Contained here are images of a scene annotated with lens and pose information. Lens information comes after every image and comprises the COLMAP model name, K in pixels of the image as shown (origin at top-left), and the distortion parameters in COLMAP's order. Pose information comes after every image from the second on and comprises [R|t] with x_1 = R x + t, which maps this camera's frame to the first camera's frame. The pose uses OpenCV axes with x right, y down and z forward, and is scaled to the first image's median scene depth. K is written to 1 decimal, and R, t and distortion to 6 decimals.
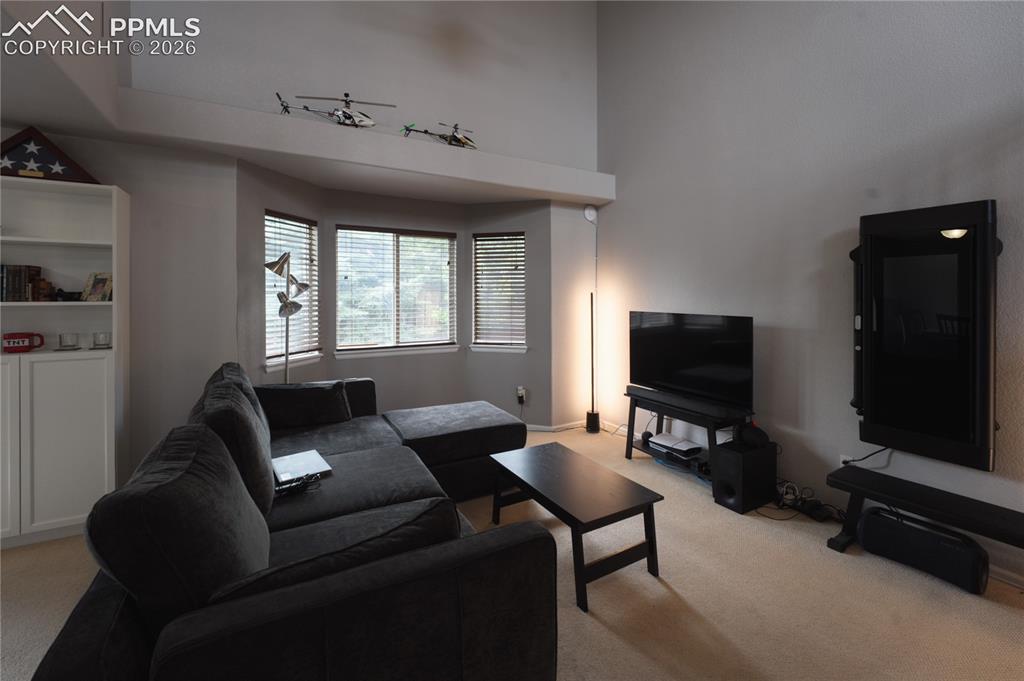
lens RADIAL K [[433.0, 0, 506.3], [0, 433.0, 296.7], [0, 0, 1]] dist [-0.007862, 0.000041]
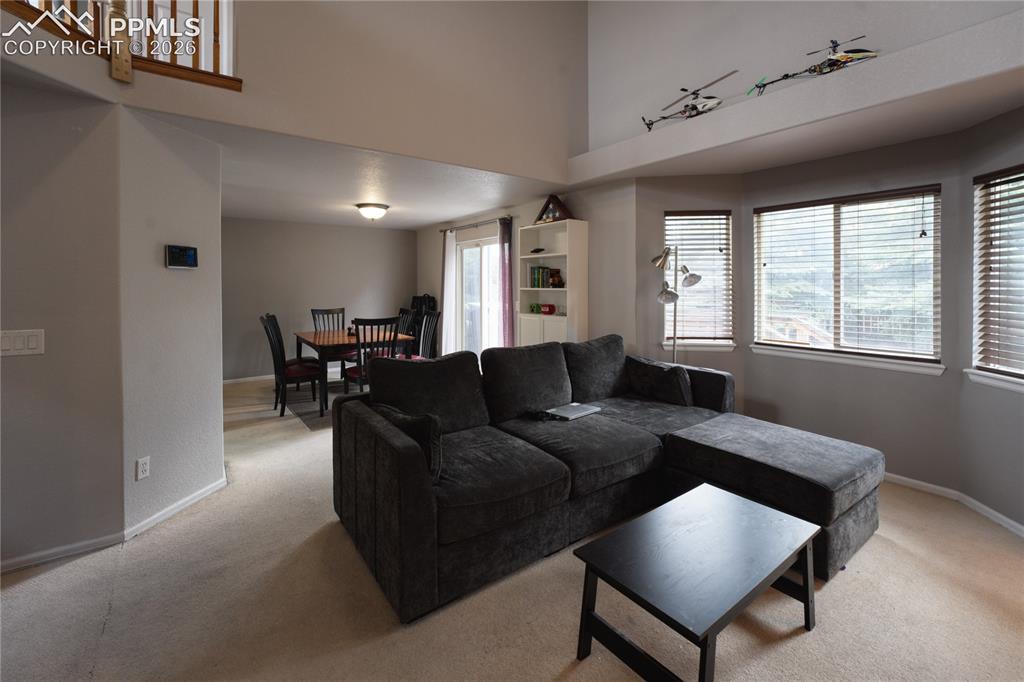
lens RADIAL K [[439.9, 0, 517.9], [0, 439.9, 289.2], [0, 0, 1]] dist [-0.001059, -0.000309]
pose [[0.138155, 0.010686, -0.990353, 0.569164], [-0.001204, 0.999943, 0.010621, -0.002806], [0.990410, -0.000275, 0.138160, 0.427371]]
